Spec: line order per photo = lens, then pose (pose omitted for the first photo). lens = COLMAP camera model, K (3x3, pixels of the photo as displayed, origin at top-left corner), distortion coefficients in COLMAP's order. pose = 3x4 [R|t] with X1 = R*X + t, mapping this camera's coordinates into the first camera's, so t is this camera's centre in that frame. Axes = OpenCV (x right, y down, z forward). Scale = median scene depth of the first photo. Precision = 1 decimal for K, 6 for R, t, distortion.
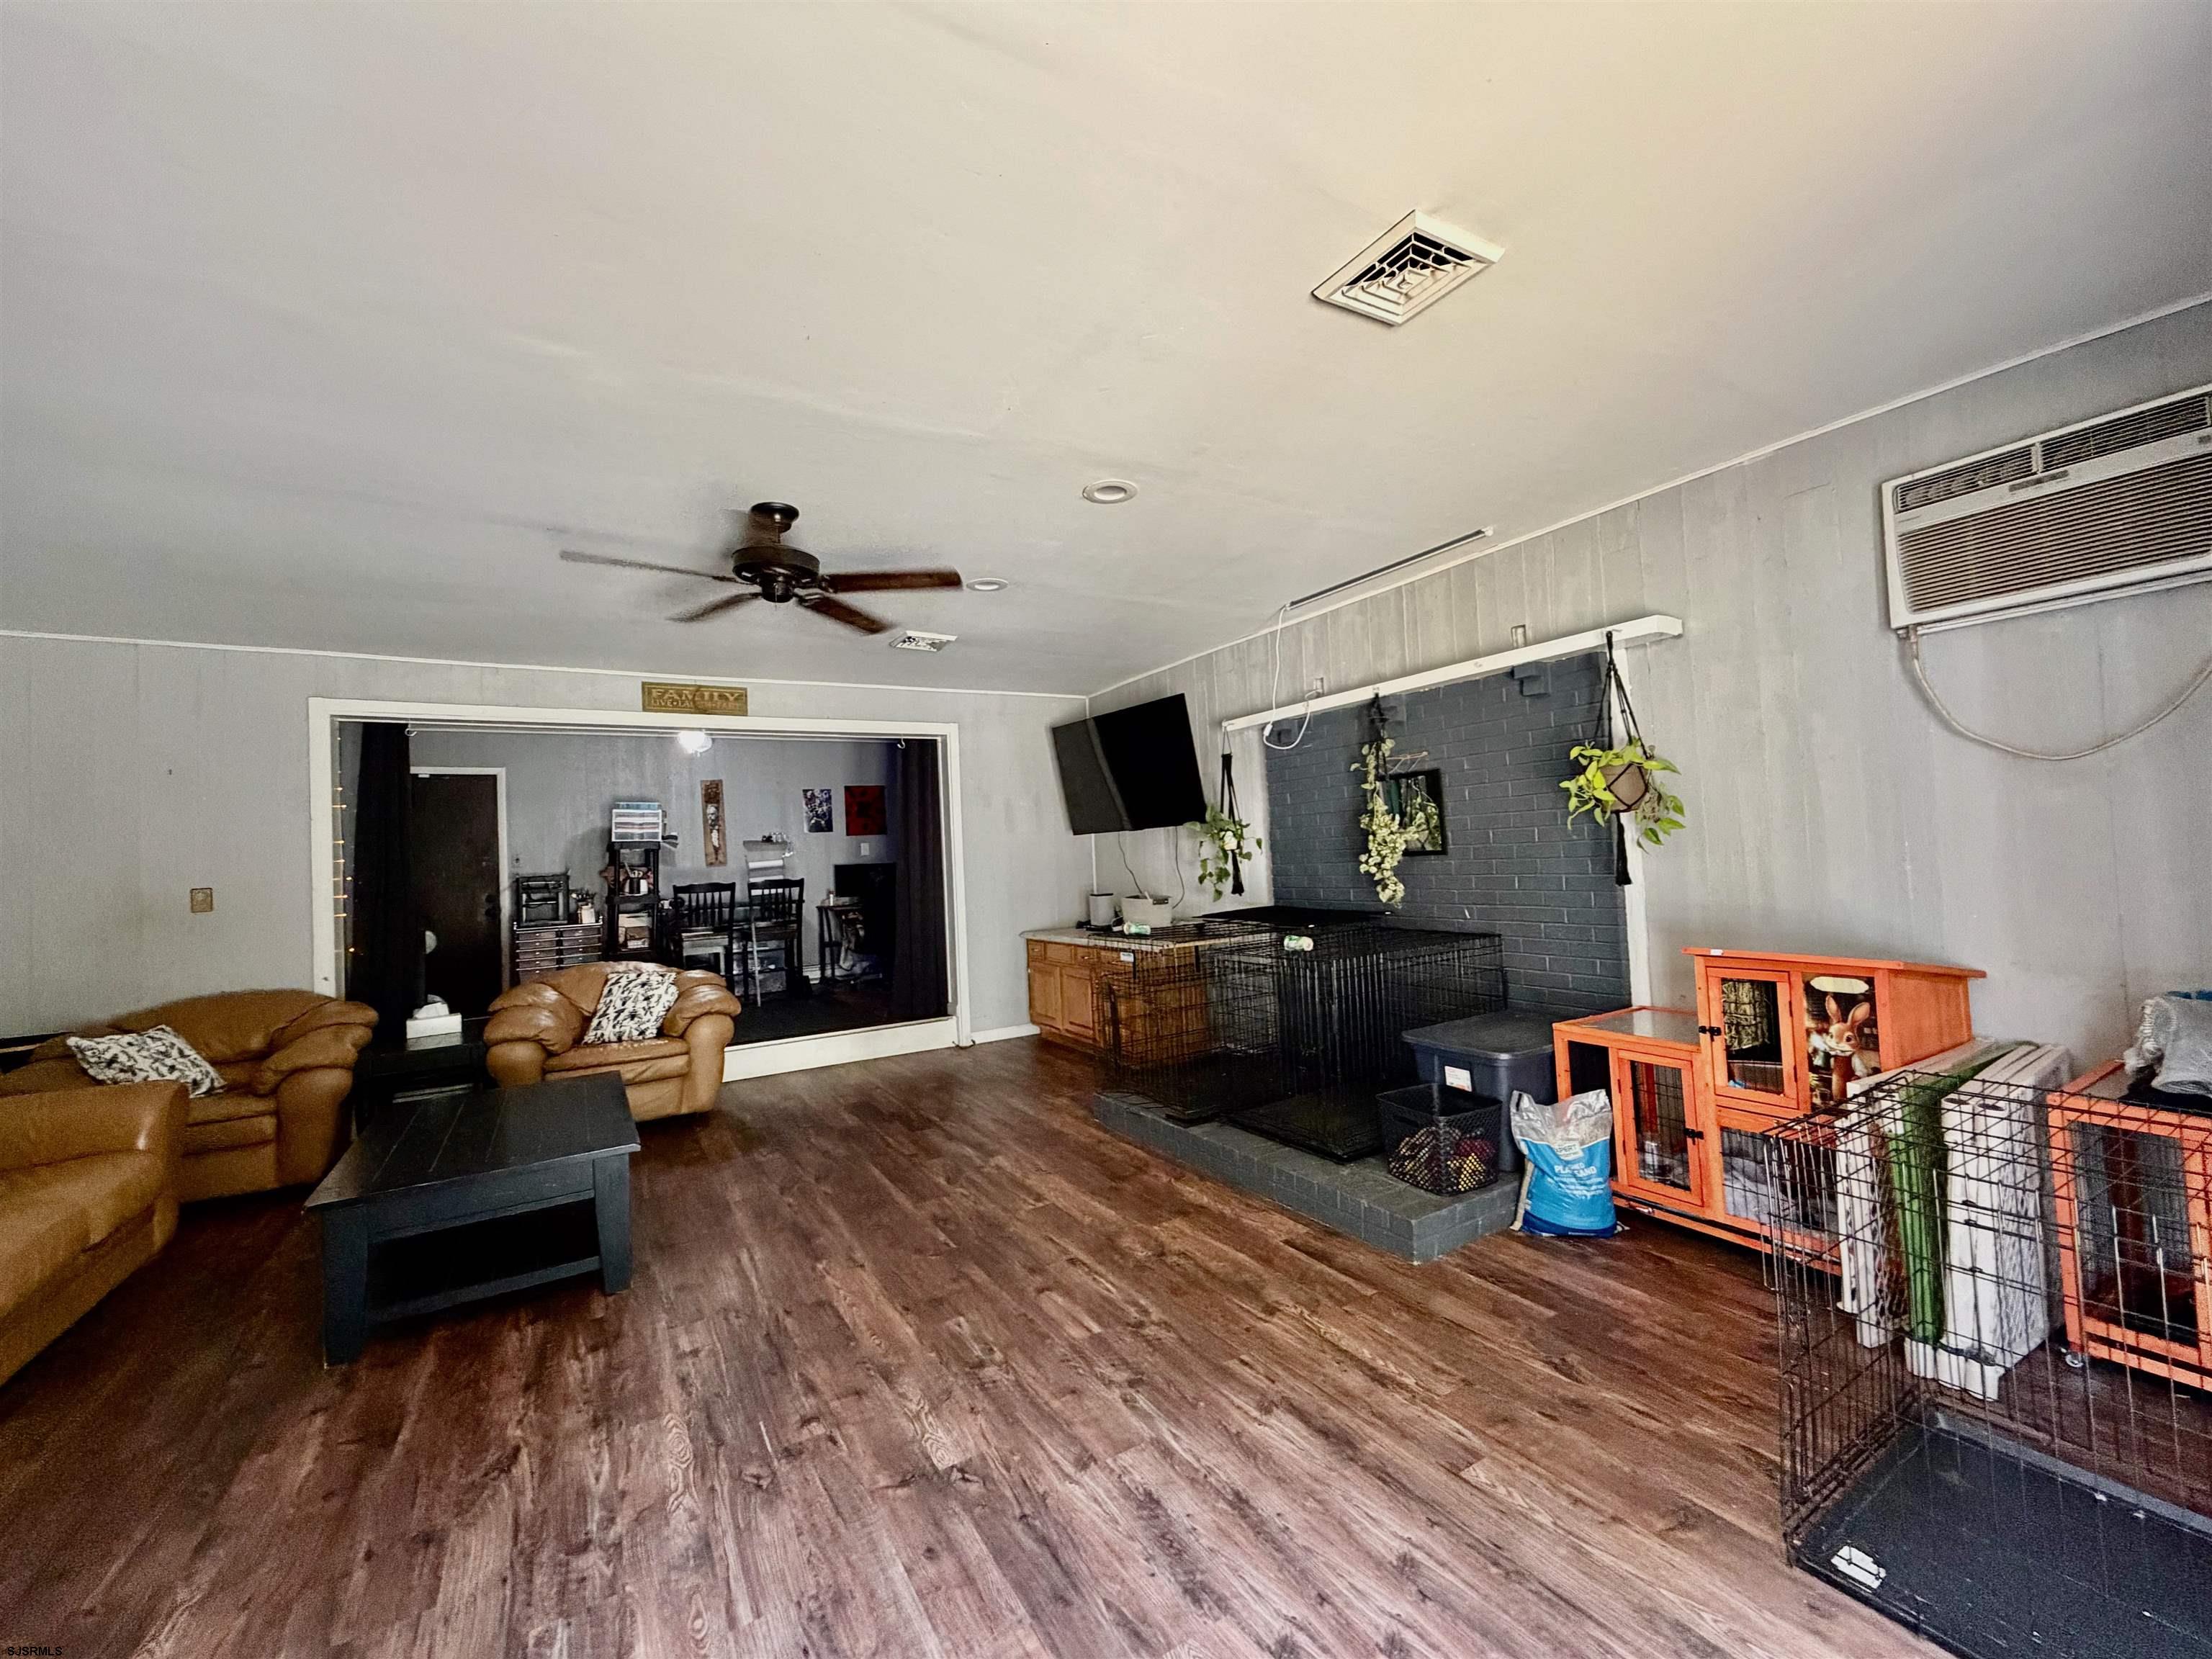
lens RADIAL K [[878.9, 0, 1098.5], [0, 878.9, 829.8], [0, 0, 1]] dist [-0.000709, -0.000075]
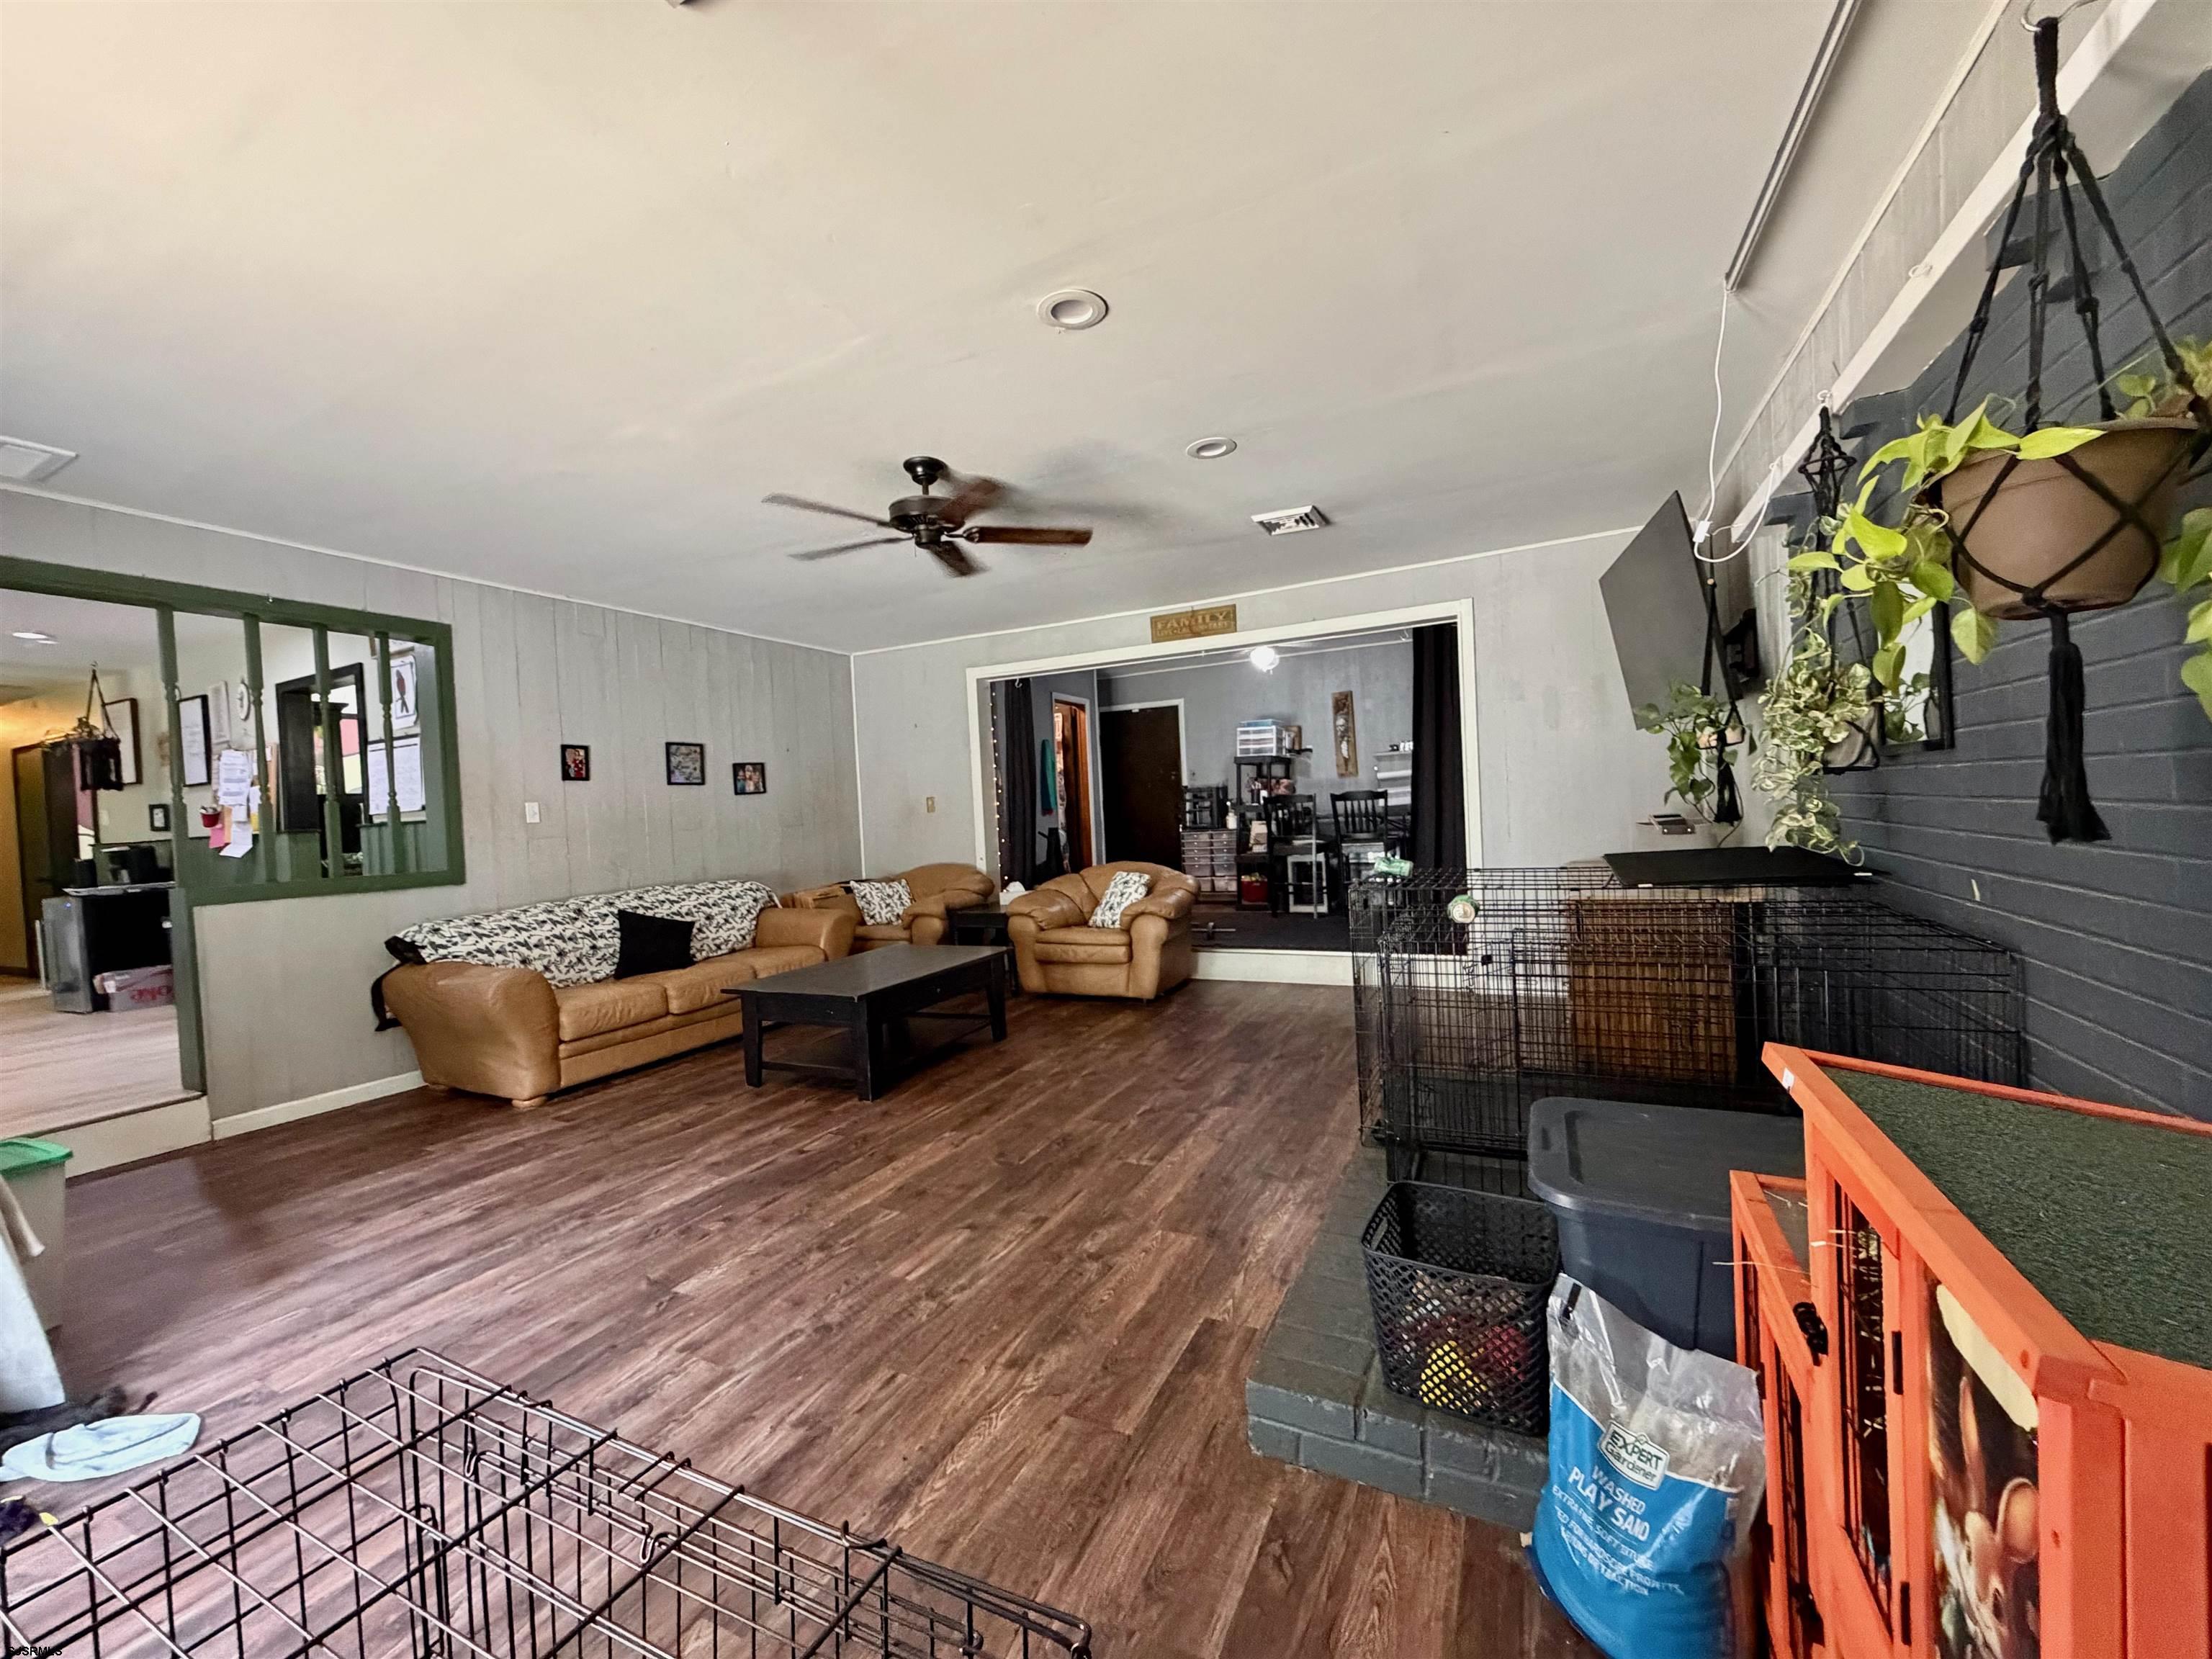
lens RADIAL K [[878.9, 0, 1098.5], [0, 878.9, 829.8], [0, 0, 1]] dist [-0.000709, -0.000075]
pose [[0.543438, 0.041243, -0.838436, 0.752250], [0.048640, 0.995567, 0.080499, 0.017963], [0.838039, -0.084528, 0.539023, 0.594199]]
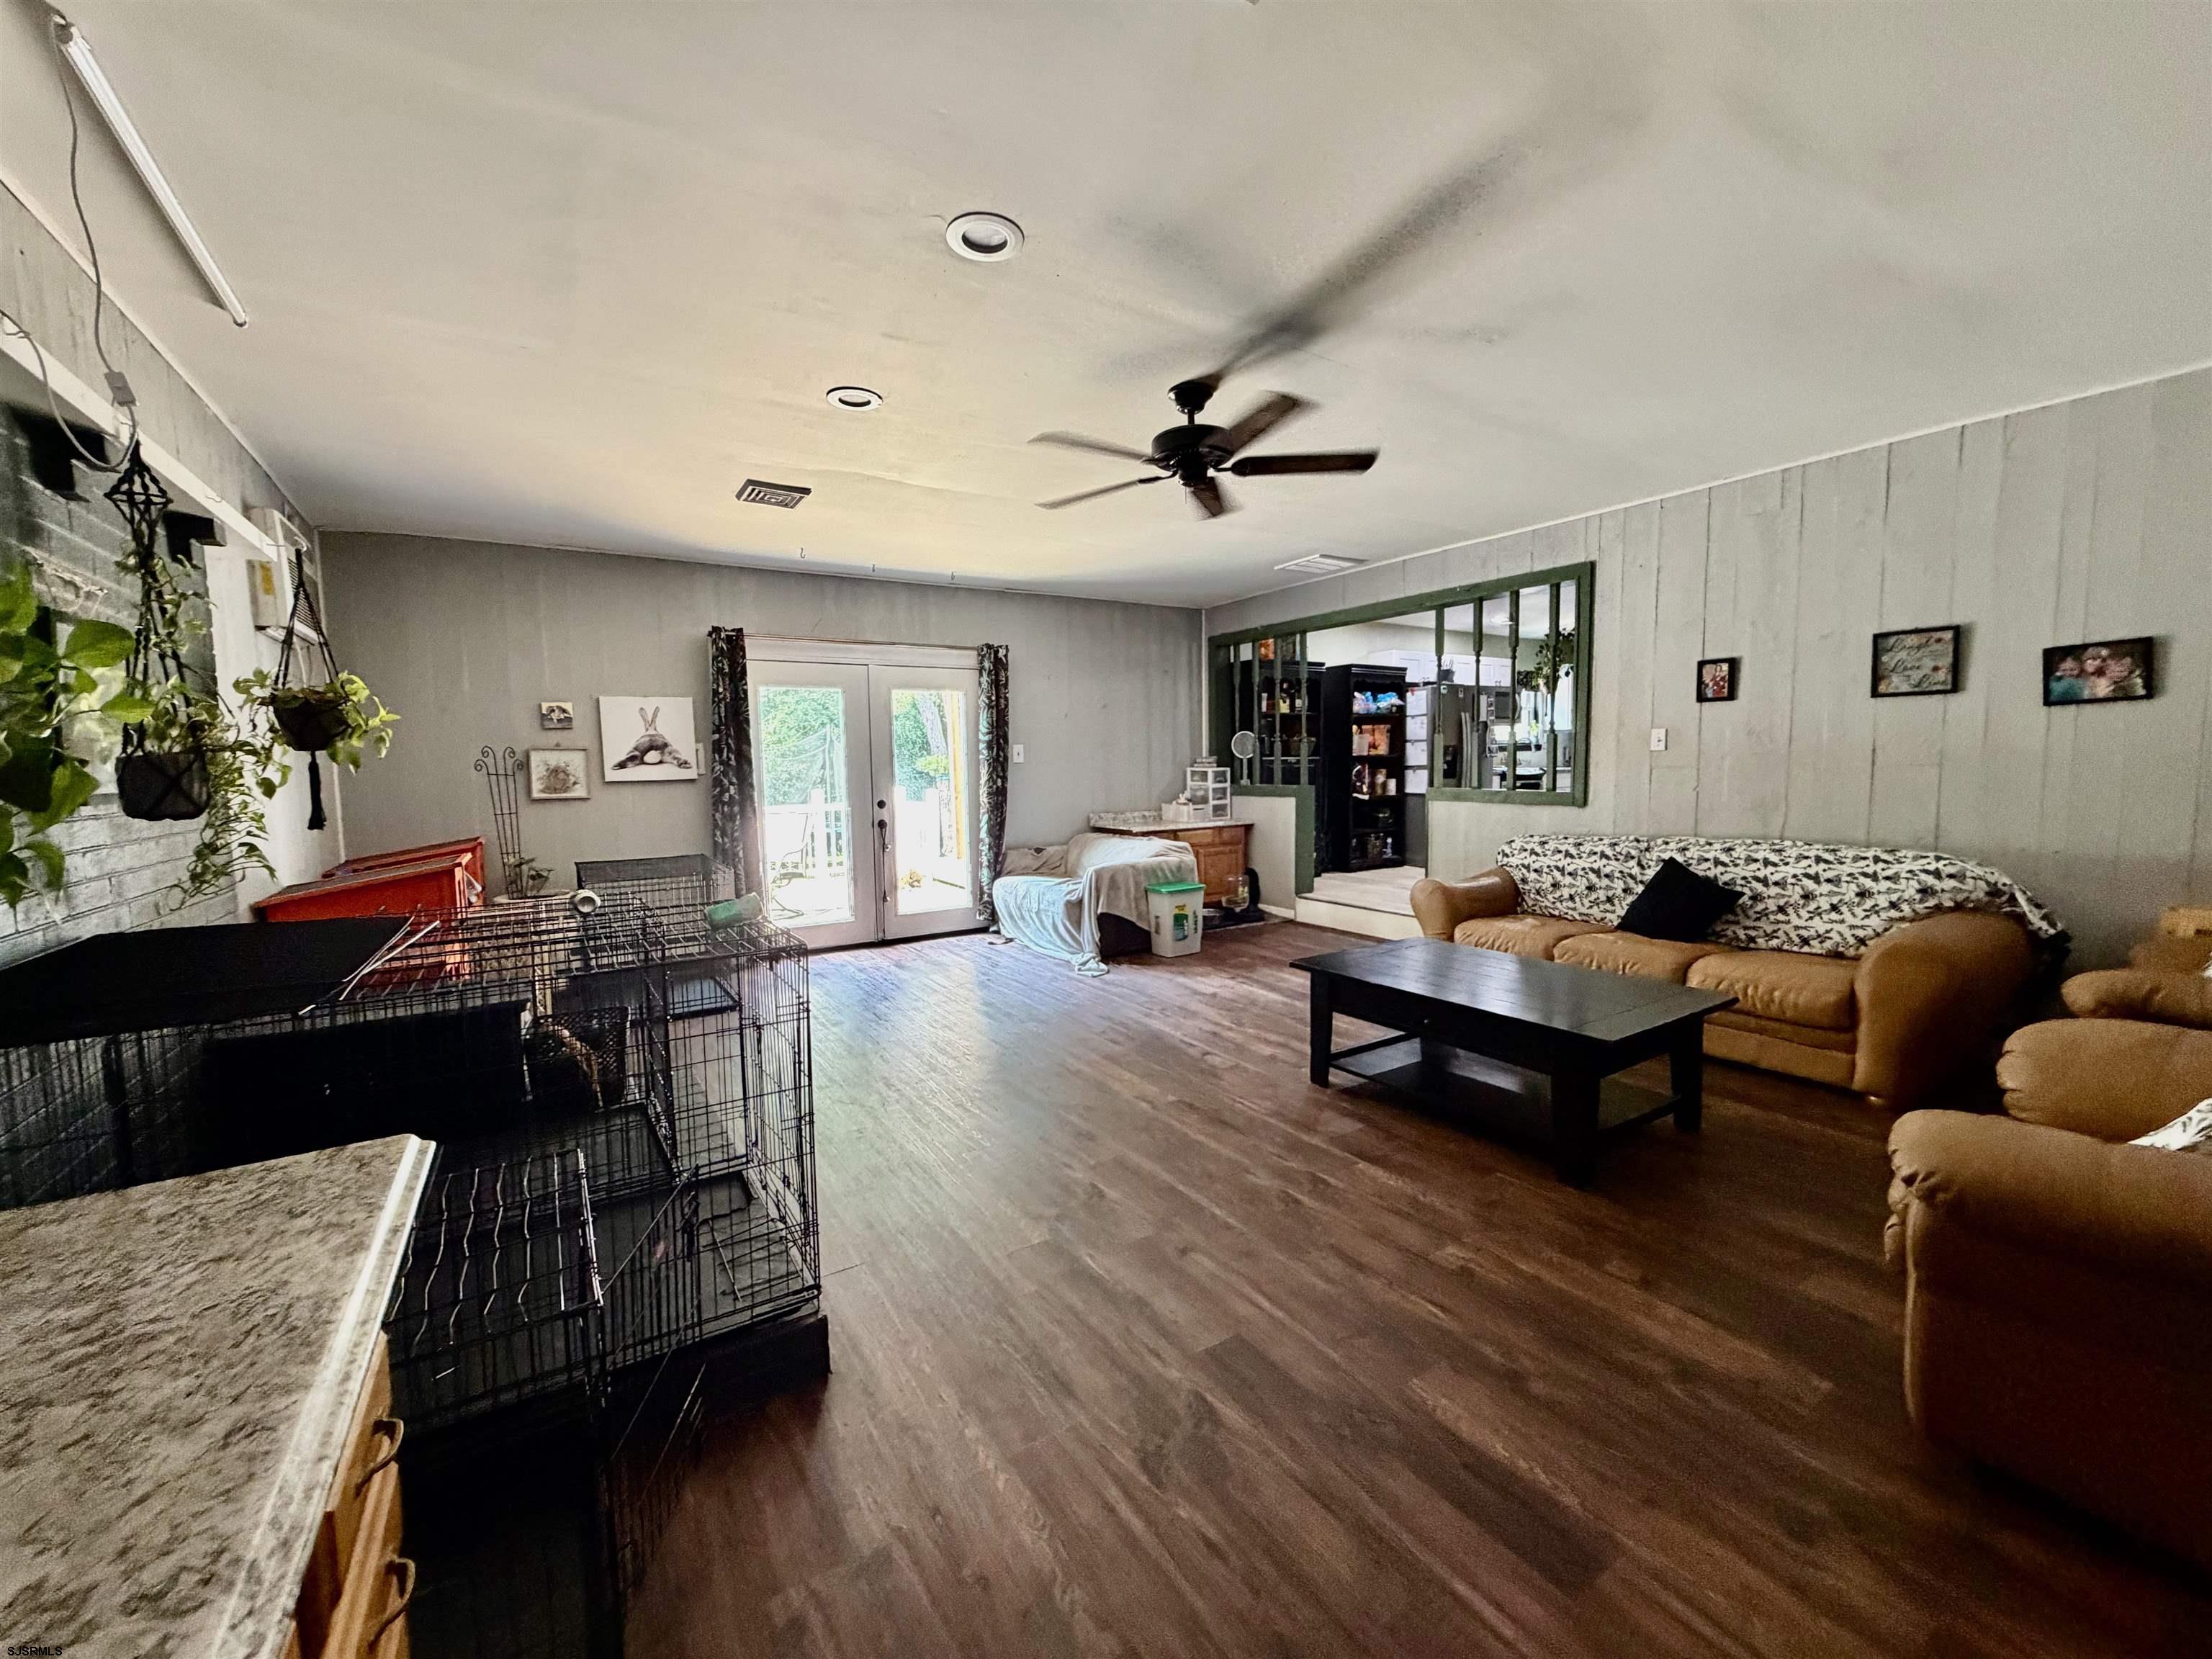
lens RADIAL K [[878.9, 0, 1098.5], [0, 878.9, 829.8], [0, 0, 1]] dist [-0.000709, -0.000075]
pose [[-0.997142, 0.071124, -0.025474, -0.220366], [0.069772, 0.996282, 0.050537, 0.080649], [0.028974, 0.048615, -0.998397, 2.183535]]
